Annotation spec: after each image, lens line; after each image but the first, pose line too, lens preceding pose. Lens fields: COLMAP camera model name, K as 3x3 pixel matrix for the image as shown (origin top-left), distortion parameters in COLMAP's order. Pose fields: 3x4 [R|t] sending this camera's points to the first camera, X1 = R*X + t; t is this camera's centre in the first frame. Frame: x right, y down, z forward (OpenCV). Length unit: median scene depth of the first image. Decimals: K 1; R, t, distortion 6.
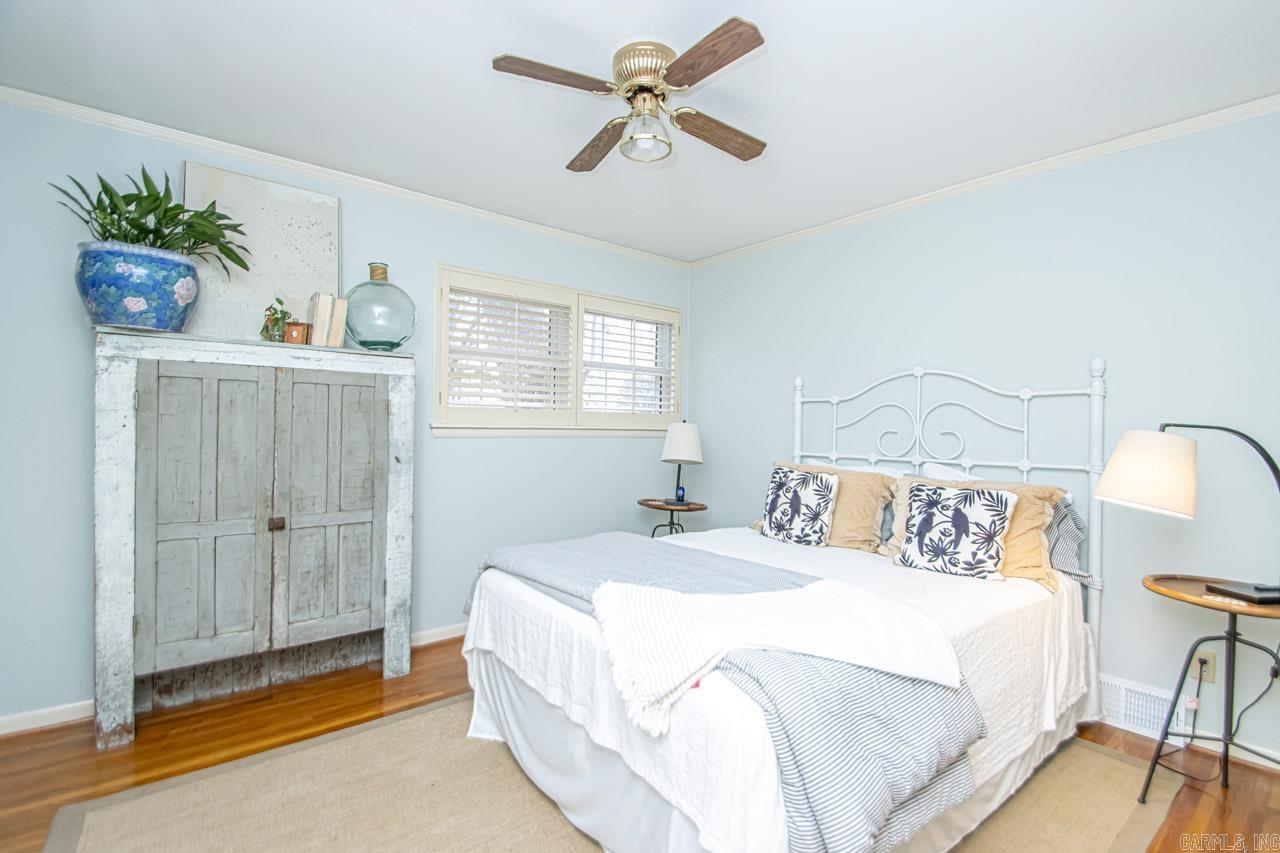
lens RADIAL K [[607.5, 0, 667.8], [0, 607.5, 421.6], [0, 0, 1]] dist [0.012697, -0.017595]
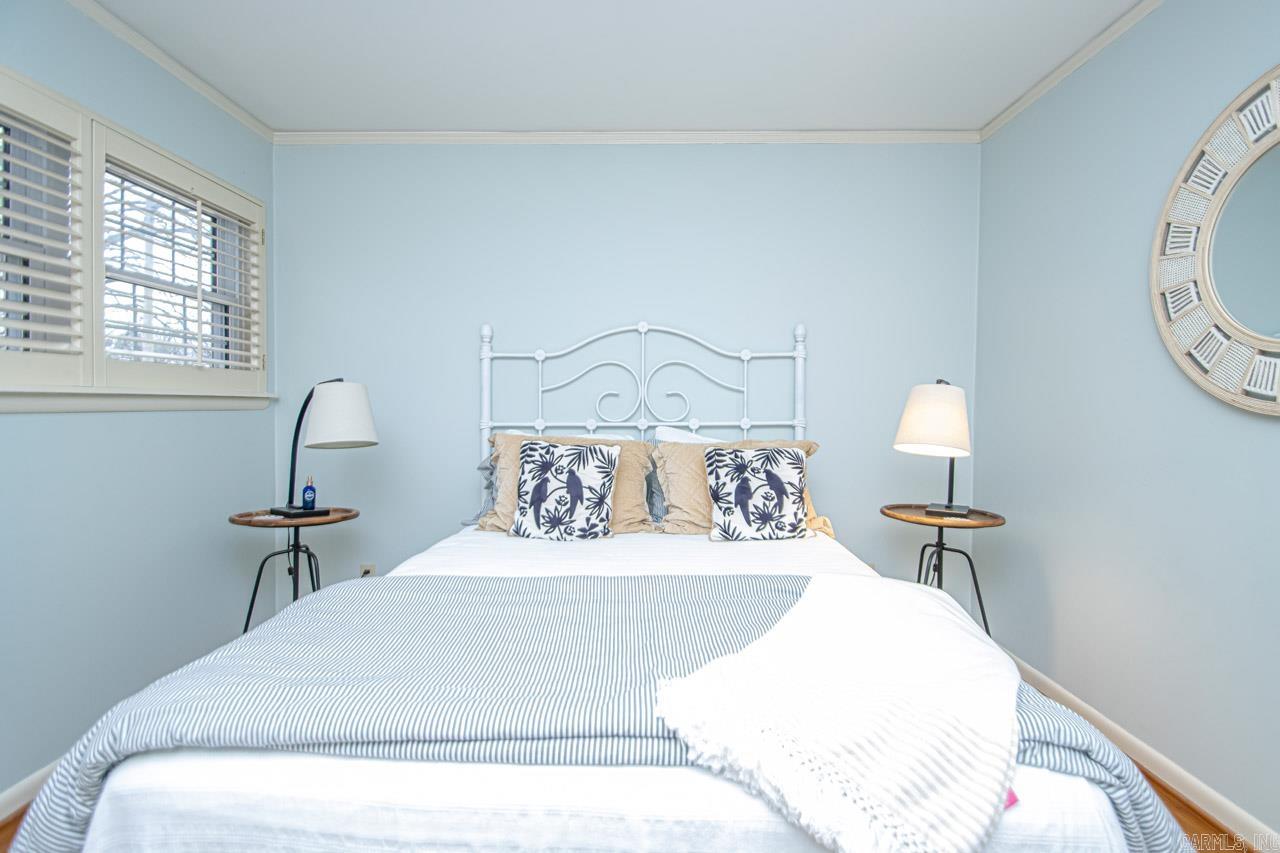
lens RADIAL K [[607.5, 0, 667.8], [0, 607.5, 421.6], [0, 0, 1]] dist [0.012697, -0.017595]
pose [[0.650998, -0.037998, 0.758128, -0.286129], [0.006386, 0.998985, 0.044587, 0.020435], [-0.759053, -0.024184, 0.650579, 0.424143]]
